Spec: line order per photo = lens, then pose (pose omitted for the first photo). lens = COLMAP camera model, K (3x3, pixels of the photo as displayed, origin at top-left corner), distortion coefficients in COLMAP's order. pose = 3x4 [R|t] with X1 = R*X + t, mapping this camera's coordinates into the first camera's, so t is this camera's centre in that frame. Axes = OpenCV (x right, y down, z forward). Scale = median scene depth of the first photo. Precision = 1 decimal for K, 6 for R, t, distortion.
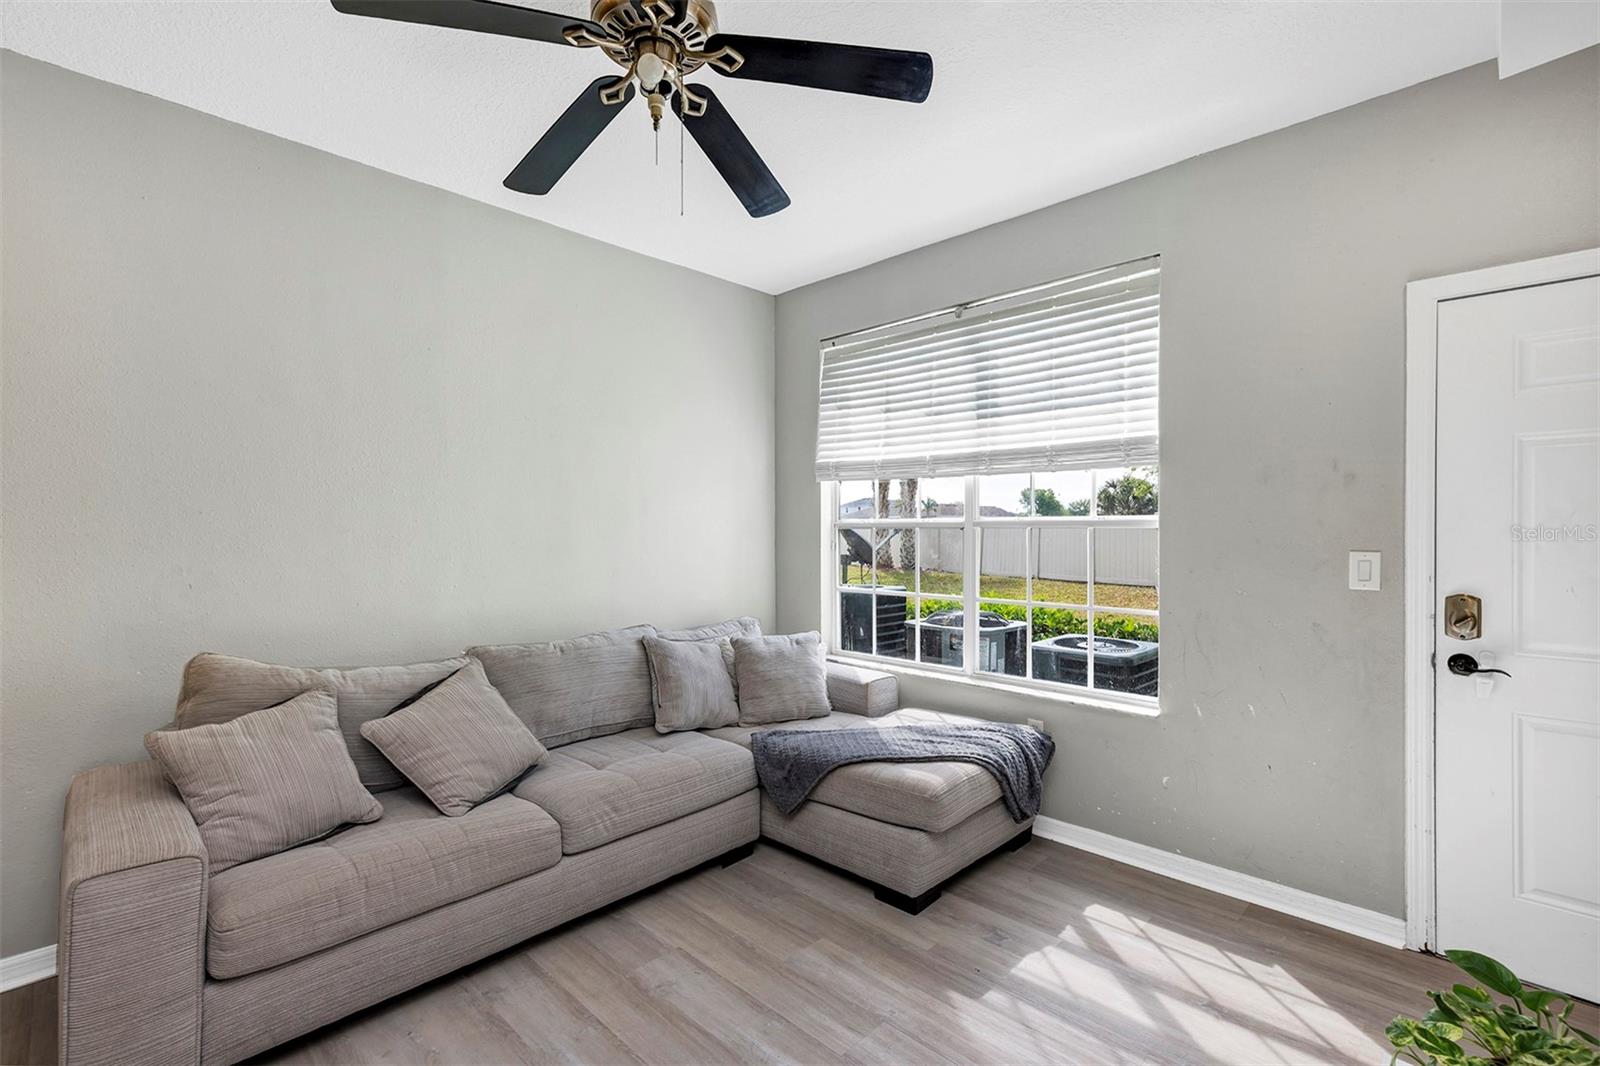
lens RADIAL K [[717.7, 0, 800.0], [0, 717.7, 533.0], [0, 0, 1]] dist [0.000968, 0.000591]
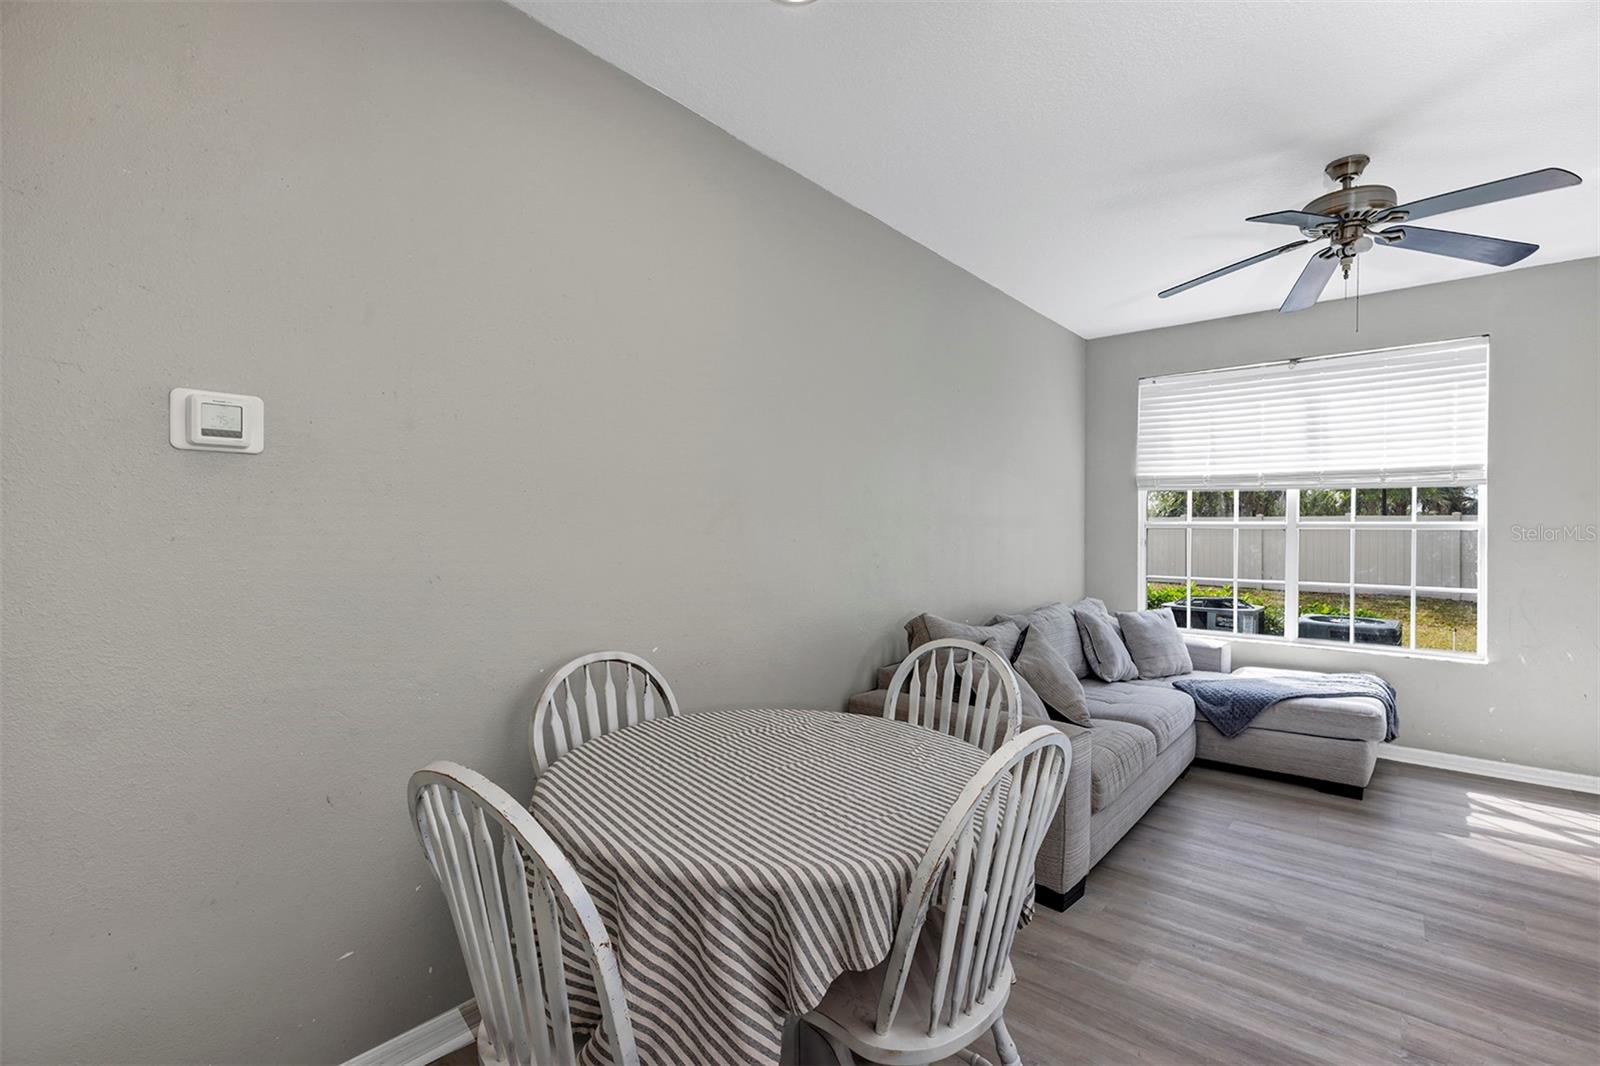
lens RADIAL K [[725.6, 0, 800.0], [0, 725.6, 533.0], [0, 0, 1]] dist [0.000660, 0.000795]
pose [[0.997951, 0.006603, 0.063639, -0.803327], [-0.006662, 0.999978, 0.000718, 0.005443], [-0.063633, -0.001140, 0.997973, -0.283863]]
